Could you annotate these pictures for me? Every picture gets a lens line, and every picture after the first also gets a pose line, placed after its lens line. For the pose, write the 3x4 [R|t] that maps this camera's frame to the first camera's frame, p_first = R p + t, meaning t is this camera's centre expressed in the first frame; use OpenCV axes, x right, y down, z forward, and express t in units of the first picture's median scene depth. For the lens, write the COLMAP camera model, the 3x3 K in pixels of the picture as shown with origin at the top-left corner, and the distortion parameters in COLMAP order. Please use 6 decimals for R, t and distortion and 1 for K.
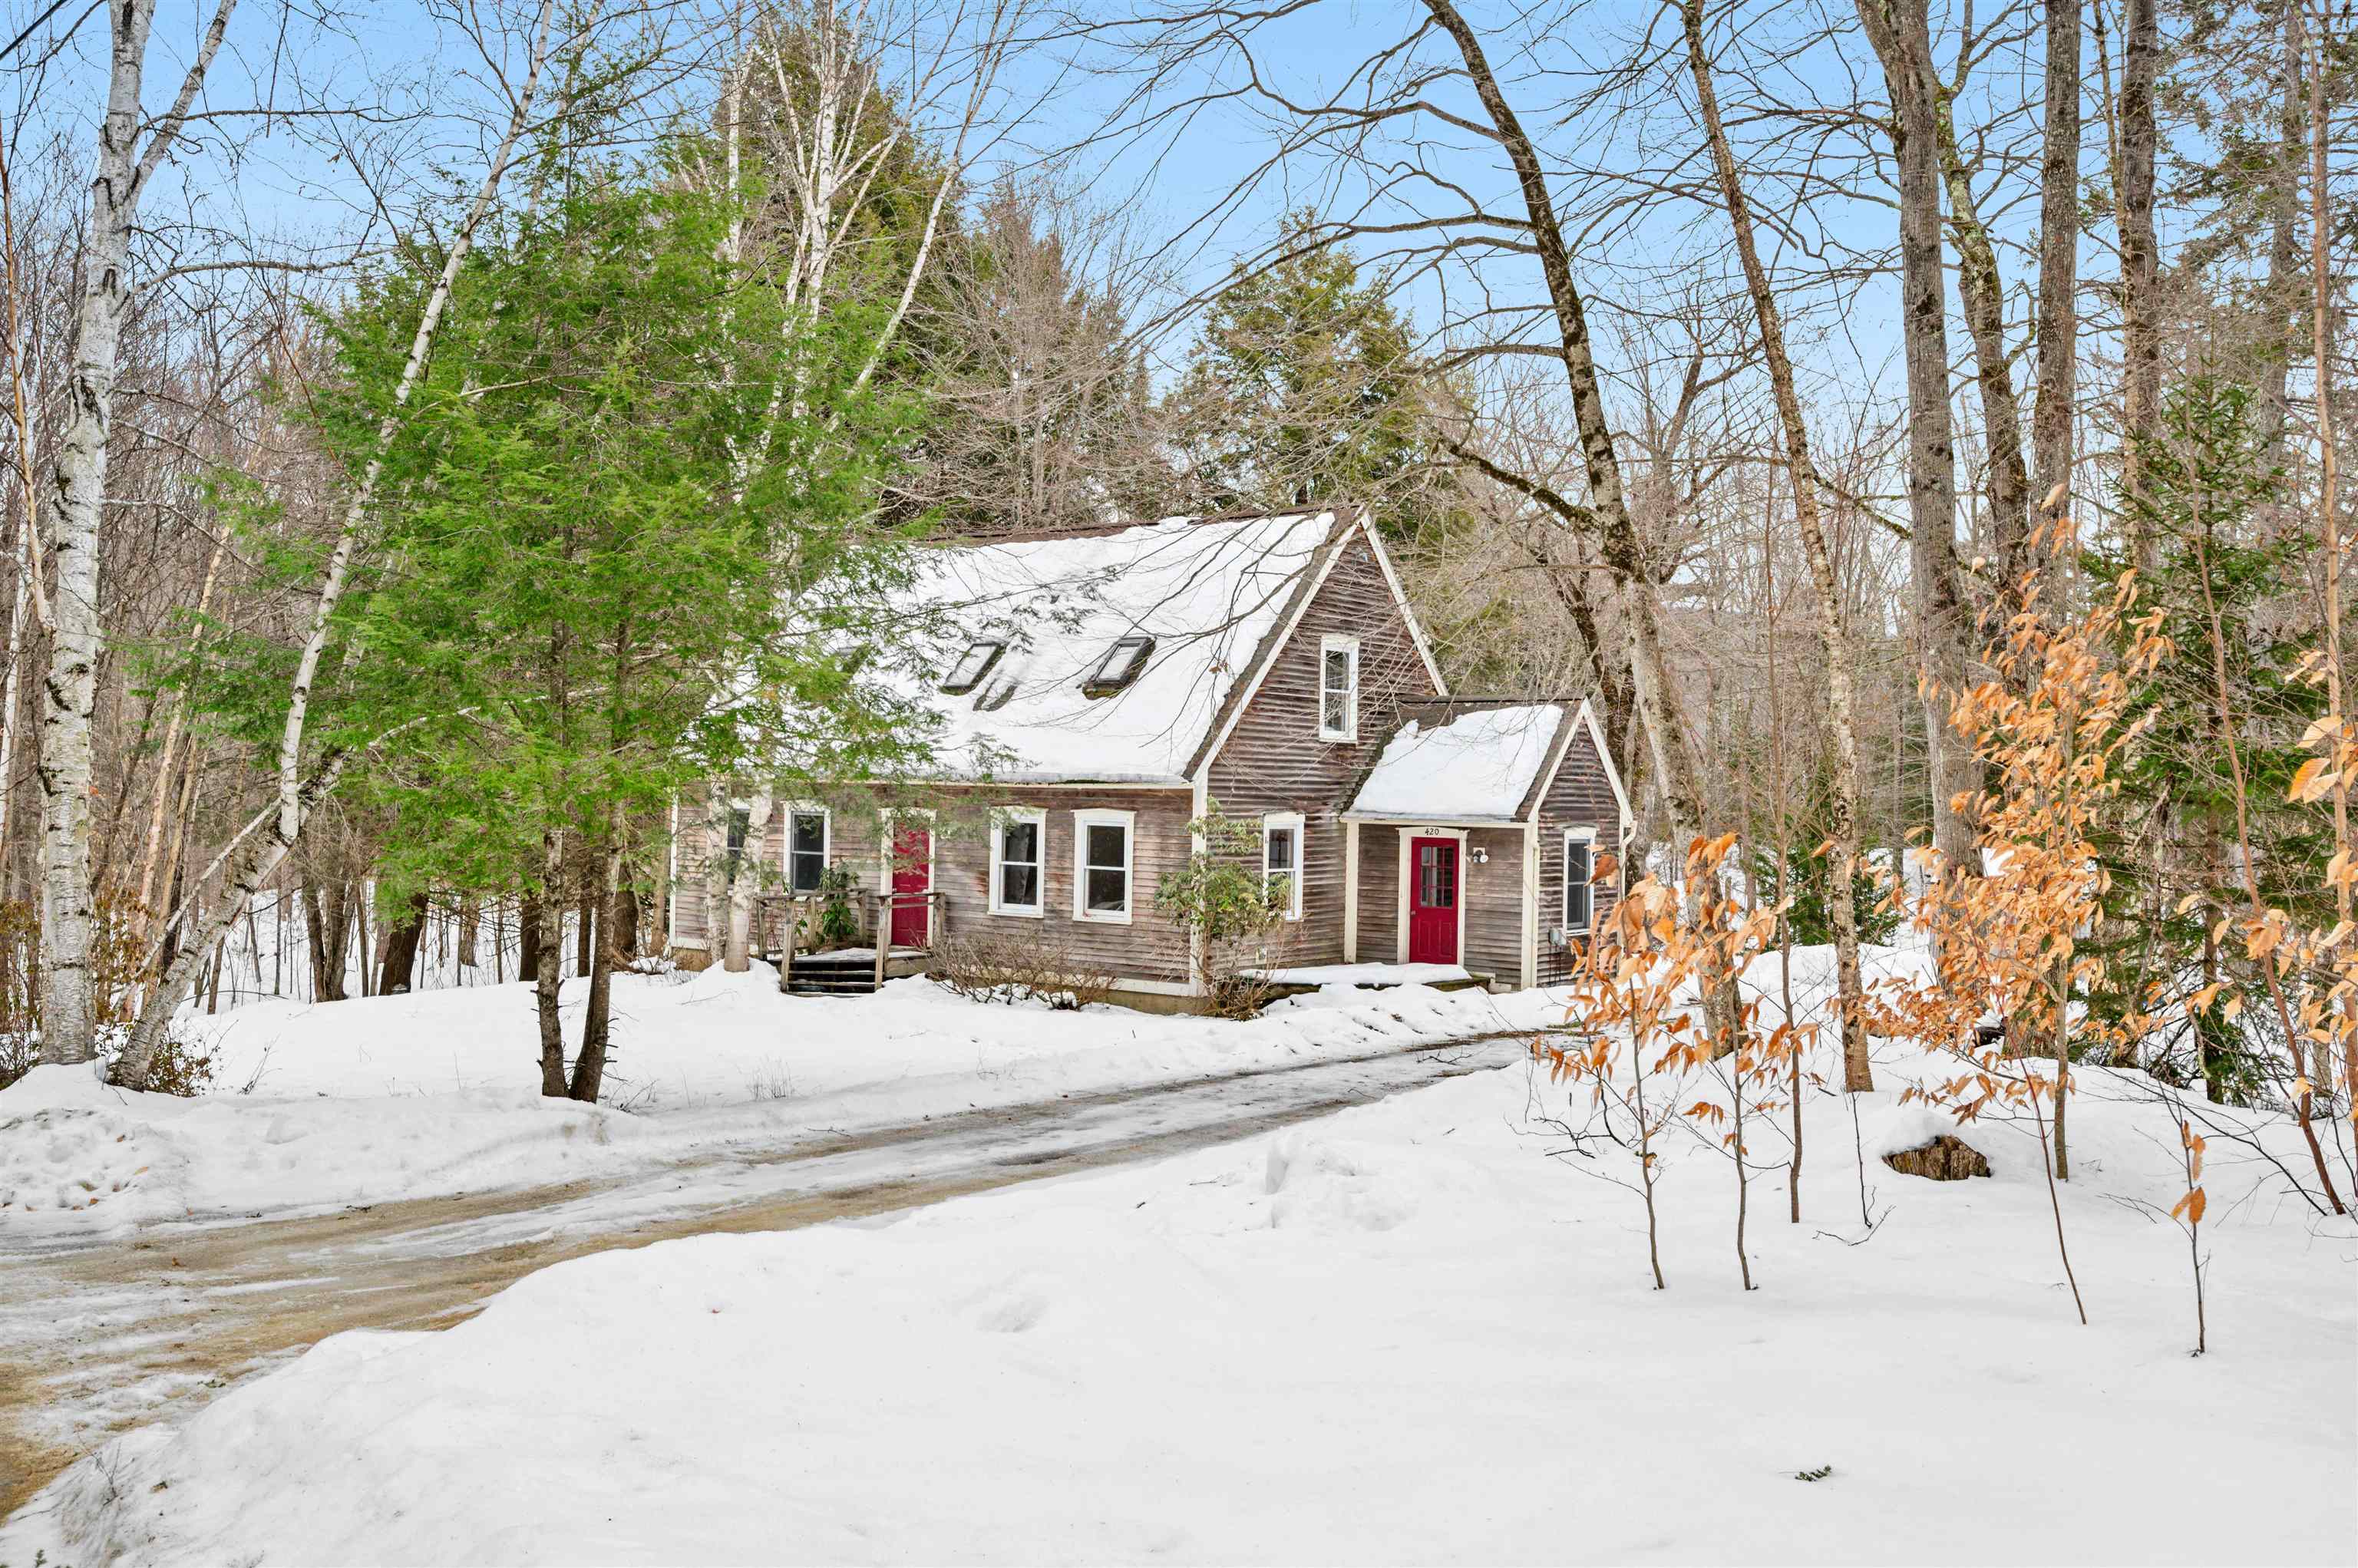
lens RADIAL K [[2064.5, 0, 1179.0], [0, 2064.5, 784.0], [0, 0, 1]] dist [0.005476, -0.000464]
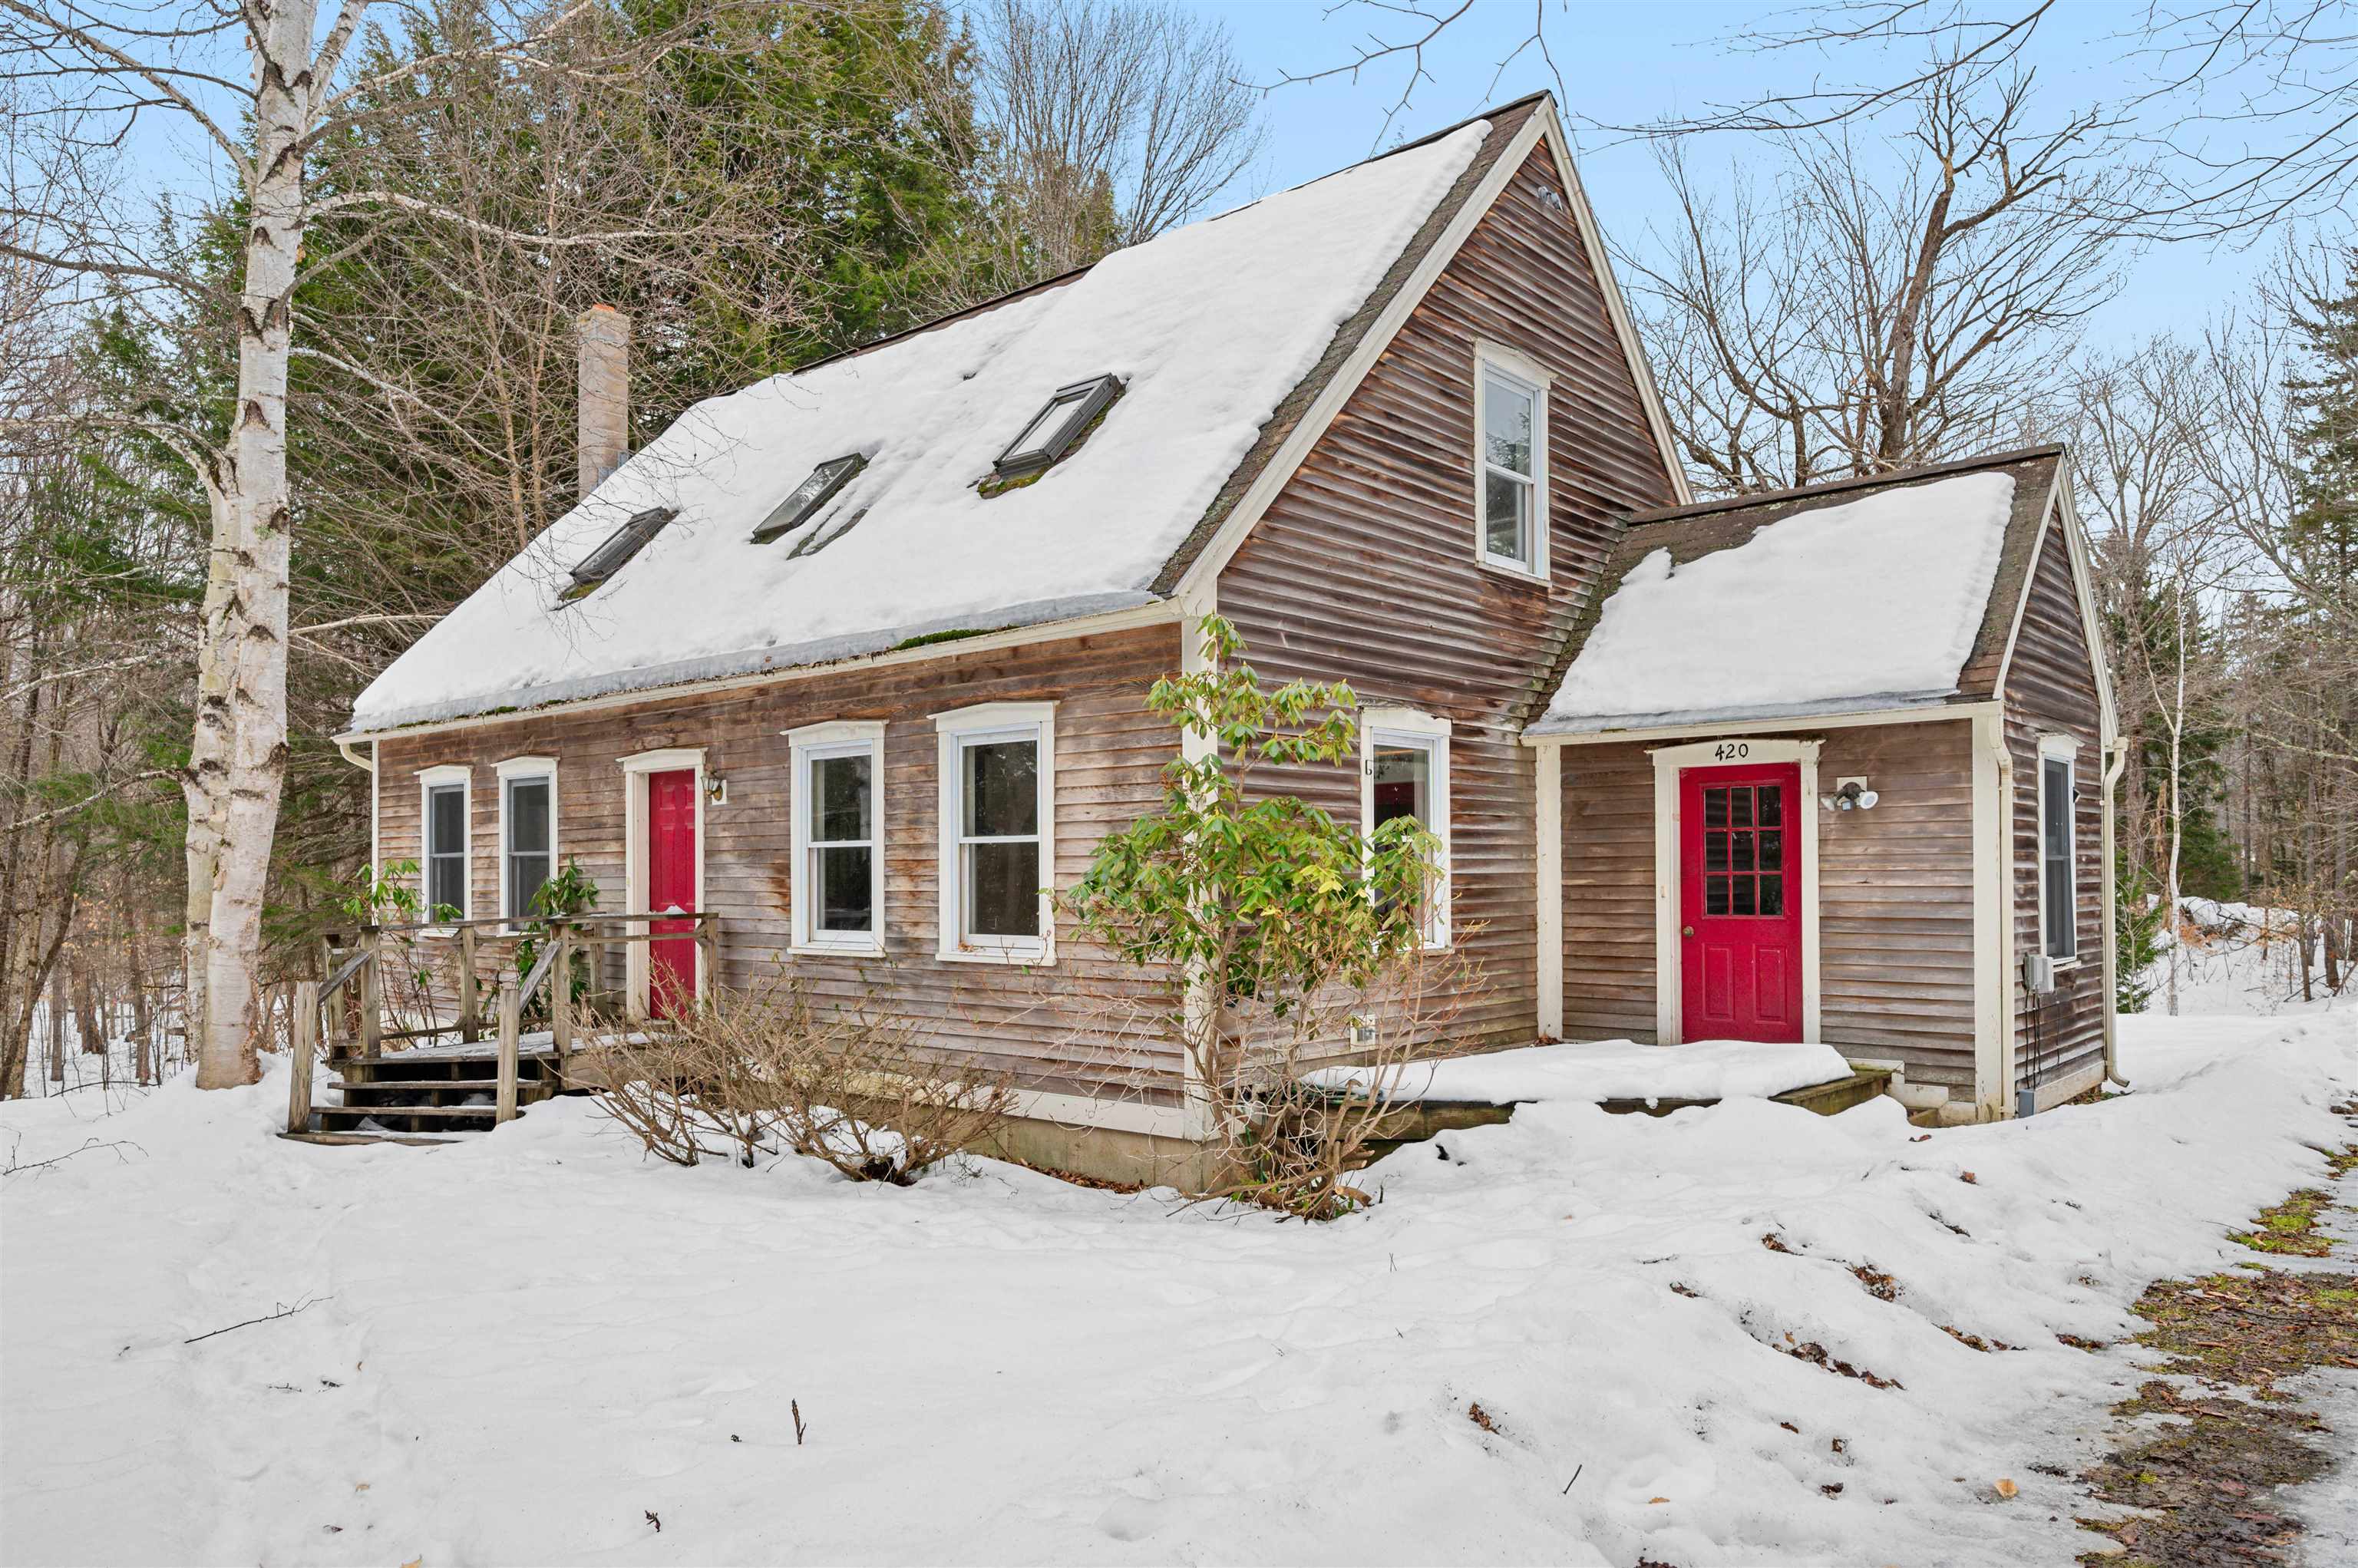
lens RADIAL K [[1564.4, 0, 1183.9], [0, 1564.4, 871.5], [0, 0, 1]] dist [-0.008967, -0.001091]
pose [[0.996621, -0.026179, -0.077850, 0.028399], [0.025766, 0.999648, -0.006314, 0.049678], [0.077988, 0.004287, 0.996945, 0.657055]]
